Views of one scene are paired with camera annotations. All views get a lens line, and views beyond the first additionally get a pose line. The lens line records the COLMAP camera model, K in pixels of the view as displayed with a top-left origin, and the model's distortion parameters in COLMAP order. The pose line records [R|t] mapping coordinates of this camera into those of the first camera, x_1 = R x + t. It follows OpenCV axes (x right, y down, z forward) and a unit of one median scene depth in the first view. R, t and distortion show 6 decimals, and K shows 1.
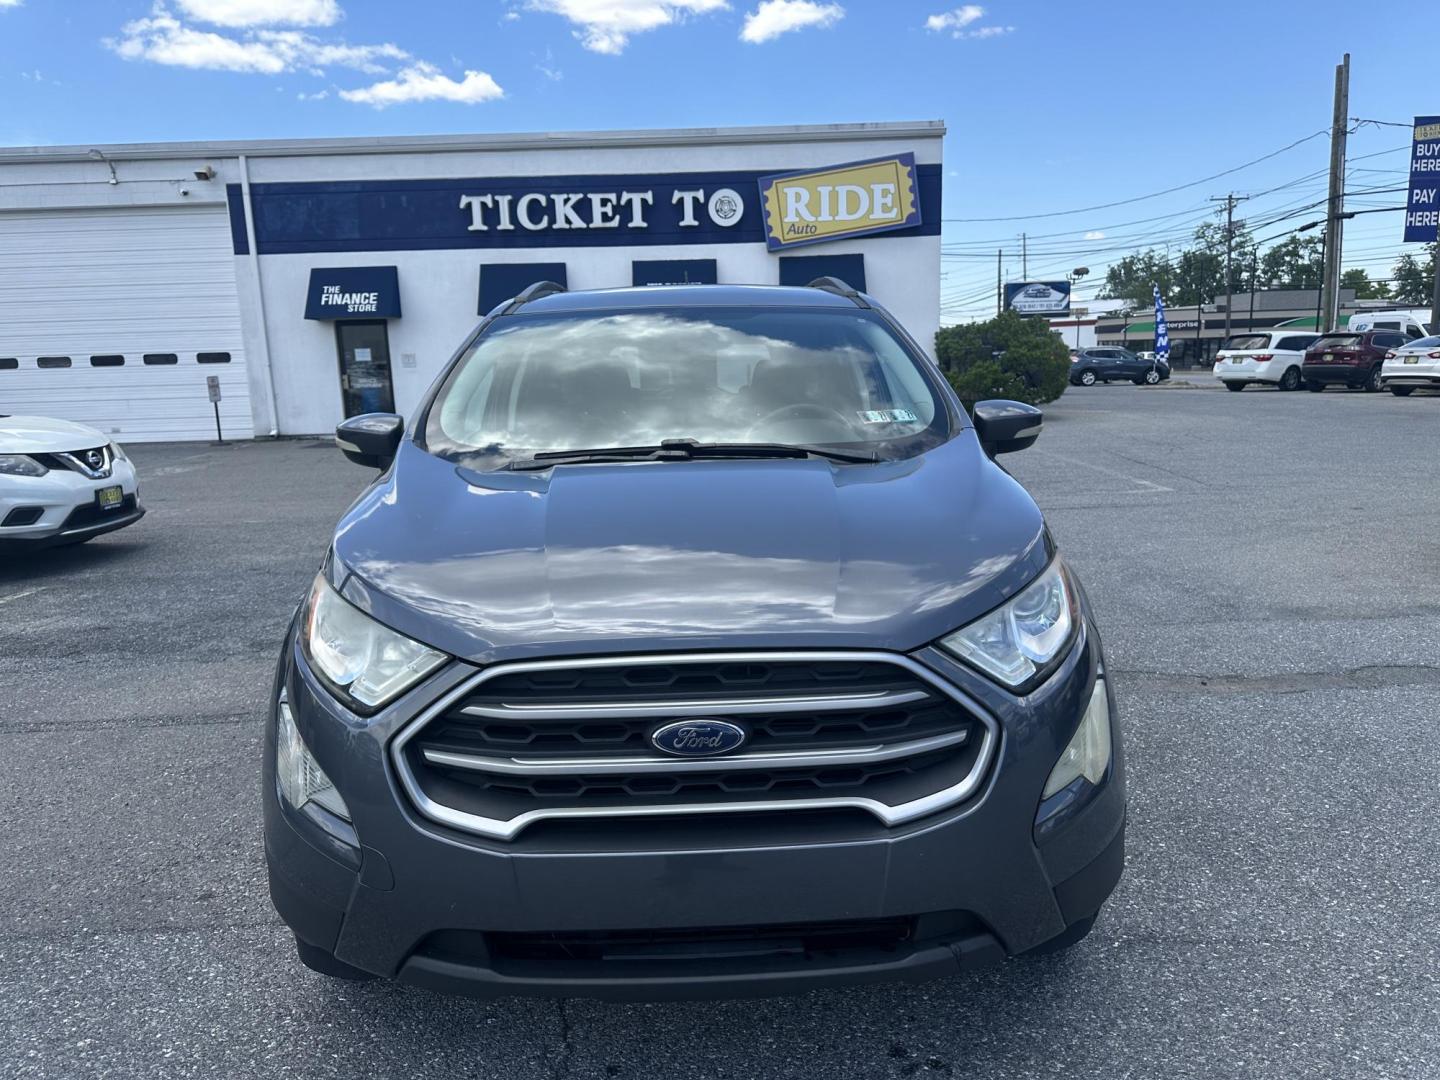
lens RADIAL K [[1038.2, 0, 695.7], [0, 1038.2, 567.5], [0, 0, 1]] dist [-0.000108, -0.006963]
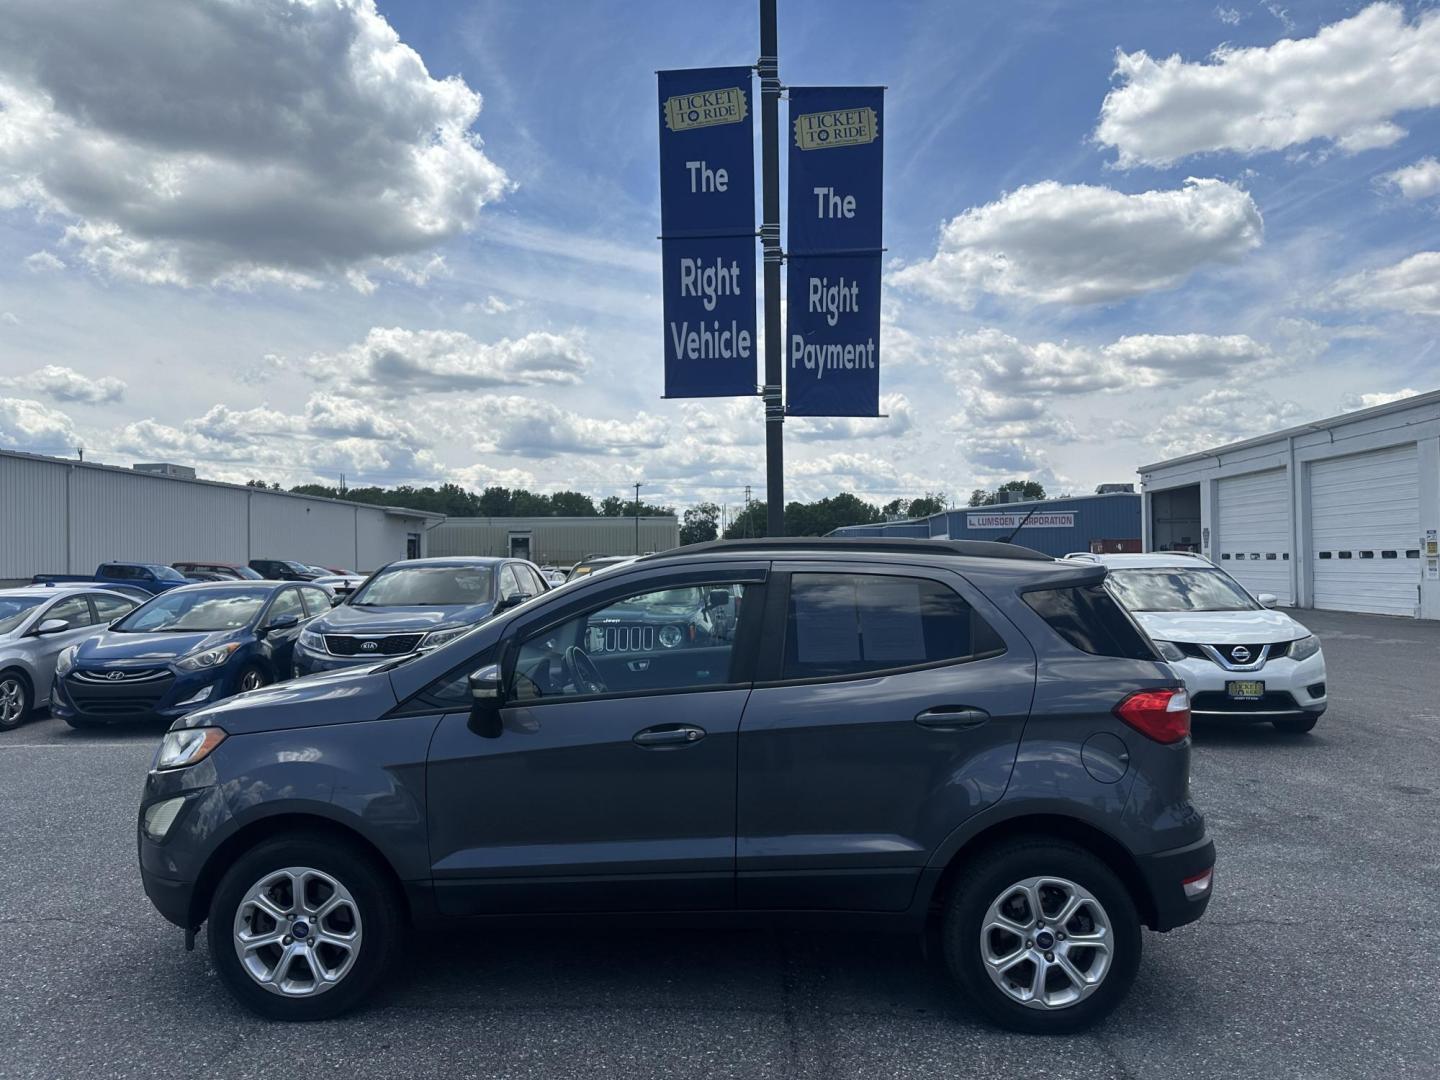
lens RADIAL K [[1038.2, 0, 695.7], [0, 1038.2, 567.5], [0, 0, 1]] dist [-0.000108, -0.006963]
pose [[-0.079093, 0.024788, -0.996559, 0.276552], [-0.182090, 0.982513, 0.038890, -0.061567], [0.980096, 0.184539, -0.073196, 0.223430]]
